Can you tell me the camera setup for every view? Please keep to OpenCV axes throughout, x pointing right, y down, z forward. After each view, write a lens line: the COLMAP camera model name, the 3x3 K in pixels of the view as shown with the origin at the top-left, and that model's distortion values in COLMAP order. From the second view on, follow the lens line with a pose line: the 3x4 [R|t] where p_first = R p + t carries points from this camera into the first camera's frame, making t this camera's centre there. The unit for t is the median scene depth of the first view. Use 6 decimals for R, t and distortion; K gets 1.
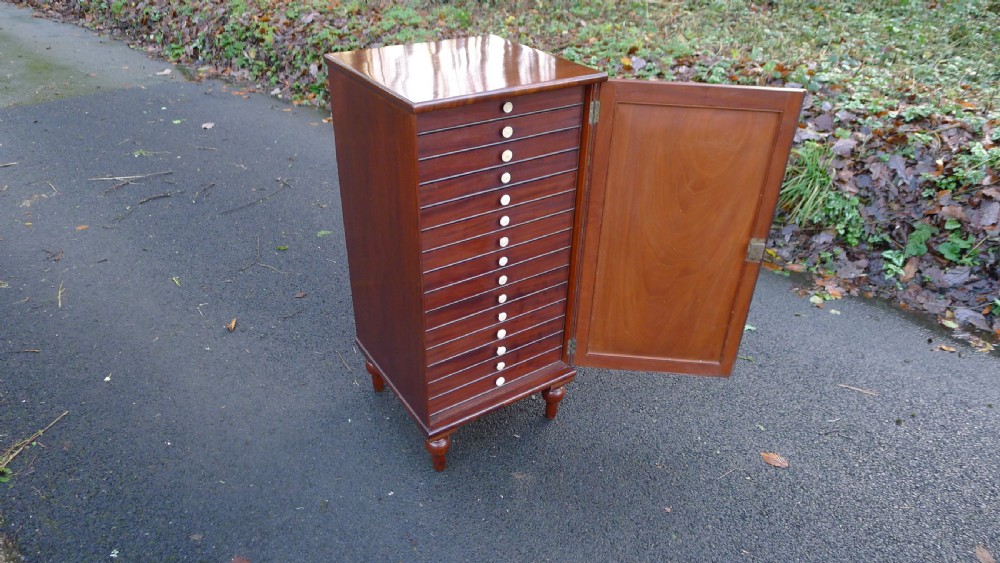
lens RADIAL K [[652.8, 0, 499.4], [0, 652.8, 276.2], [0, 0, 1]] dist [-0.056732, 0.017145]
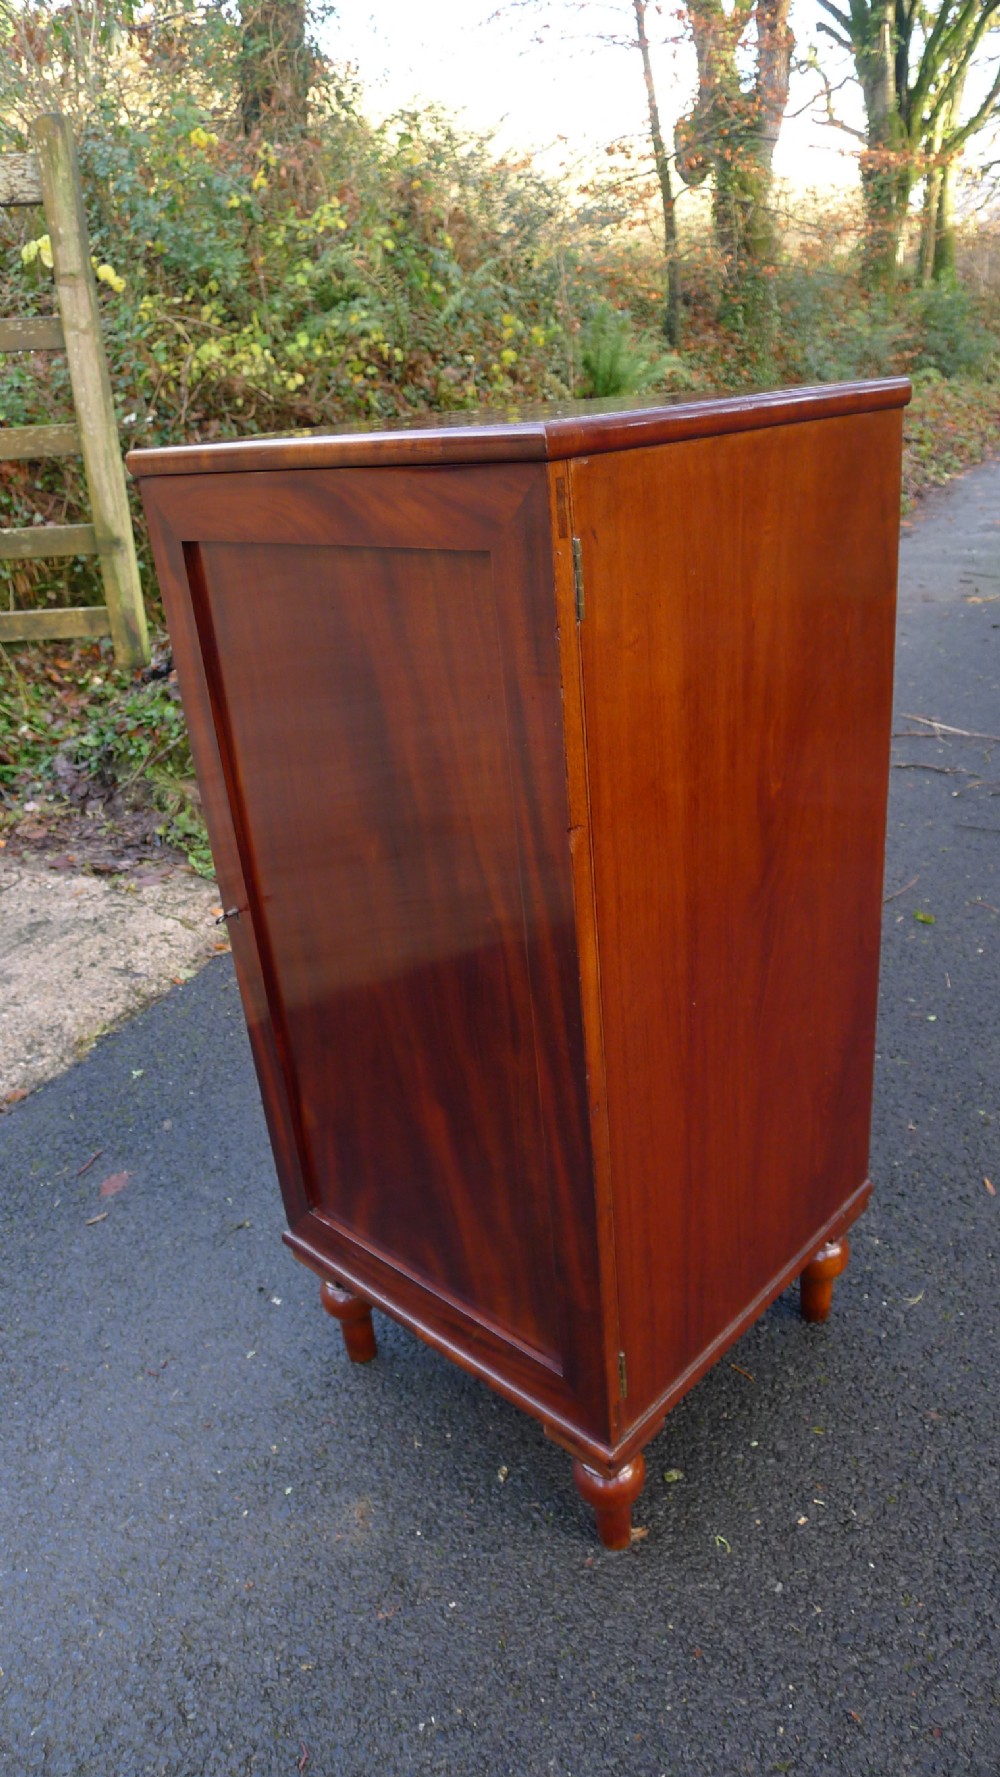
lens RADIAL K [[1160.0, 0, 495.8], [0, 1160.0, 882.7], [0, 0, 1]] dist [-0.056732, 0.017145]
pose [[0.226336, 0.353582, -0.907608, 0.331030], [-0.426304, 0.873766, 0.234089, -0.128473], [0.875806, 0.333934, 0.348498, 0.451552]]
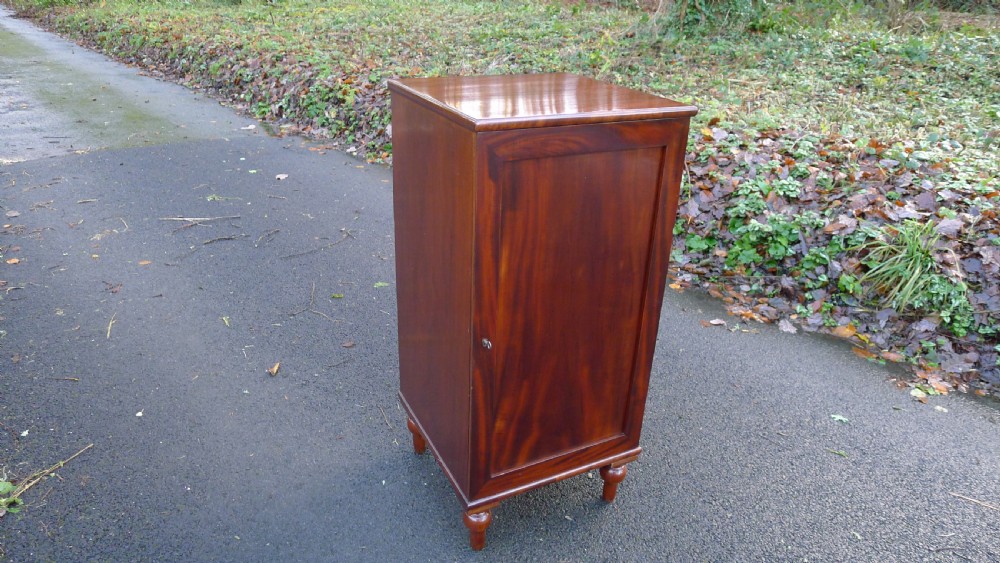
lens RADIAL K [[652.8, 0, 499.3], [0, 652.8, 284.5], [0, 0, 1]] dist [-0.056732, 0.017145]
pose [[0.992849, 0.064423, -0.100505, 0.001238], [-0.074687, 0.991982, -0.101947, 0.019822], [0.093132, 0.108725, 0.989700, 0.063551]]
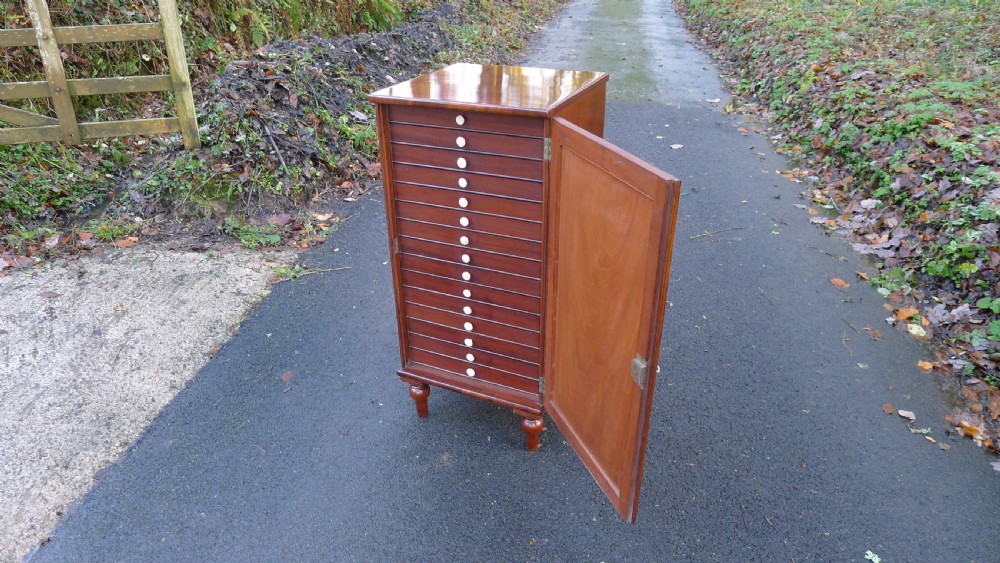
lens RADIAL K [[652.8, 0, 499.4], [0, 652.8, 290.7], [0, 0, 1]] dist [-0.056732, 0.017145]
pose [[0.526276, 0.386506, -0.757394, 0.506306], [-0.420946, 0.892343, 0.162877, -0.101180], [0.738808, 0.233103, 0.632317, 0.194317]]
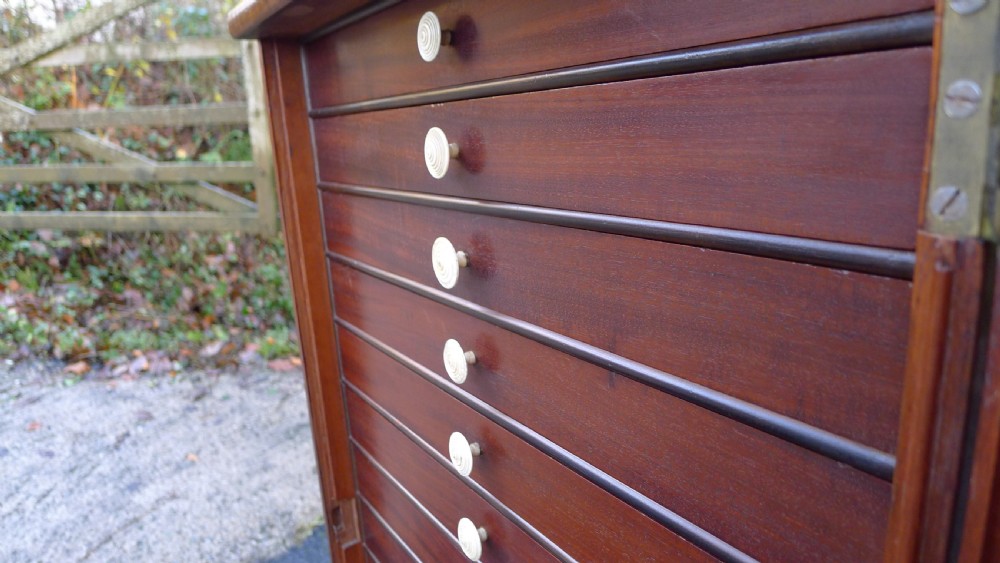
lens RADIAL K [[652.8, 0, 495.8], [0, 652.8, 285.5], [0, 0, 1]] dist [-0.056732, 0.017145]
pose [[-0.003656, 0.223372, -0.974727, 0.118748], [-0.468228, 0.860898, 0.199042, -0.117587], [0.883600, 0.457122, 0.101442, 0.507265]]
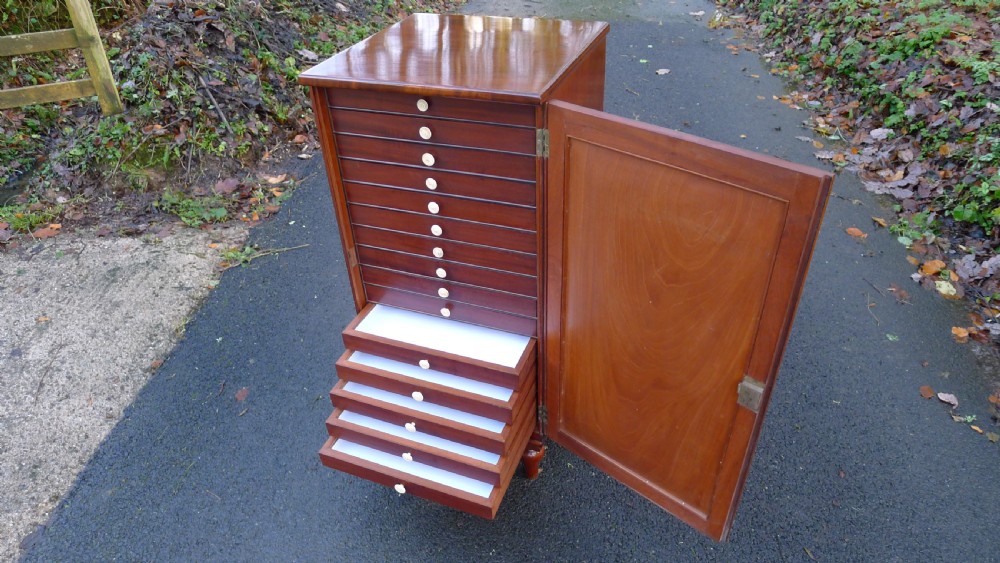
lens RADIAL K [[652.8, 0, 496.2], [0, 652.8, 288.7], [0, 0, 1]] dist [-0.056732, 0.017145]
pose [[0.572671, 0.444815, -0.688613, 0.378991], [-0.377469, 0.888725, 0.260165, -0.149106], [0.727713, 0.110941, 0.676850, 0.251206]]
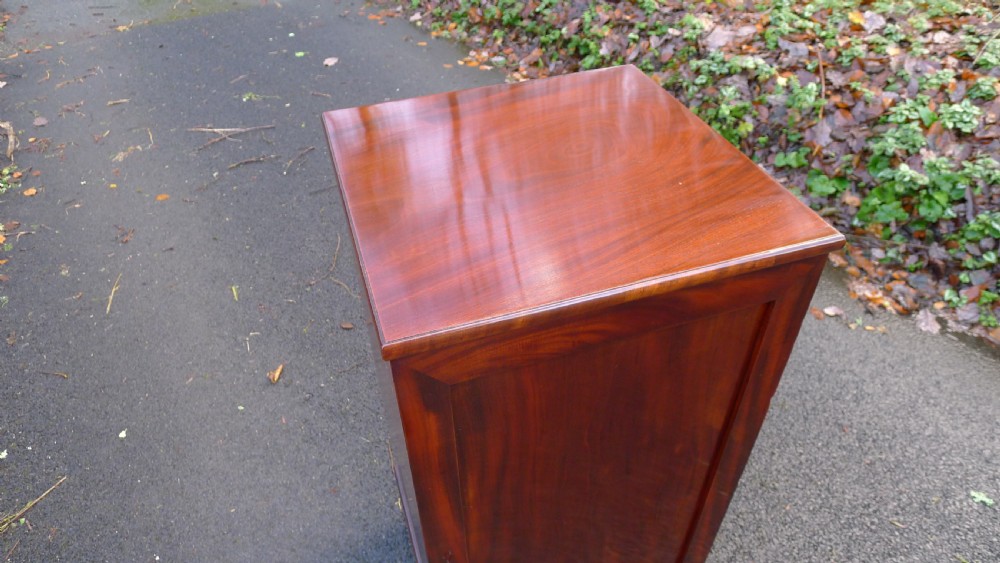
lens RADIAL K [[652.8, 0, 498.1], [0, 652.8, 284.1], [0, 0, 1]] dist [-0.056732, 0.017145]
pose [[0.963720, 0.143811, -0.224859, 0.018198], [-0.106547, 0.979682, 0.169916, -0.169382], [0.244726, -0.139793, 0.959462, 0.251168]]
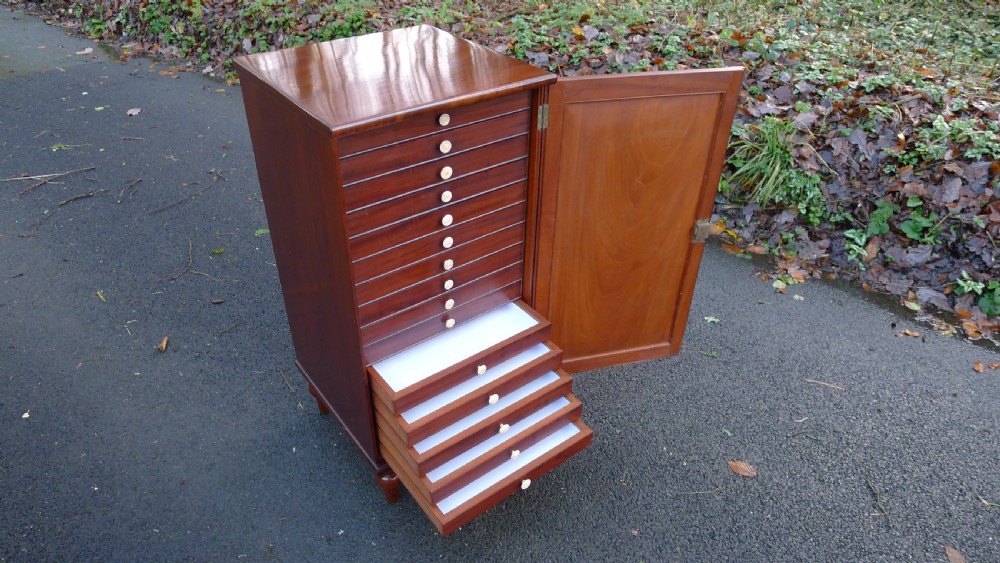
lens RADIAL K [[652.8, 0, 497.1], [0, 652.8, 283.6], [0, 0, 1]] dist [-0.056732, 0.017145]
pose [[0.997545, -0.042793, 0.055434, 0.012678], [0.038873, 0.996793, 0.069950, -0.047609], [-0.058249, -0.067624, 0.996009, 0.051521]]
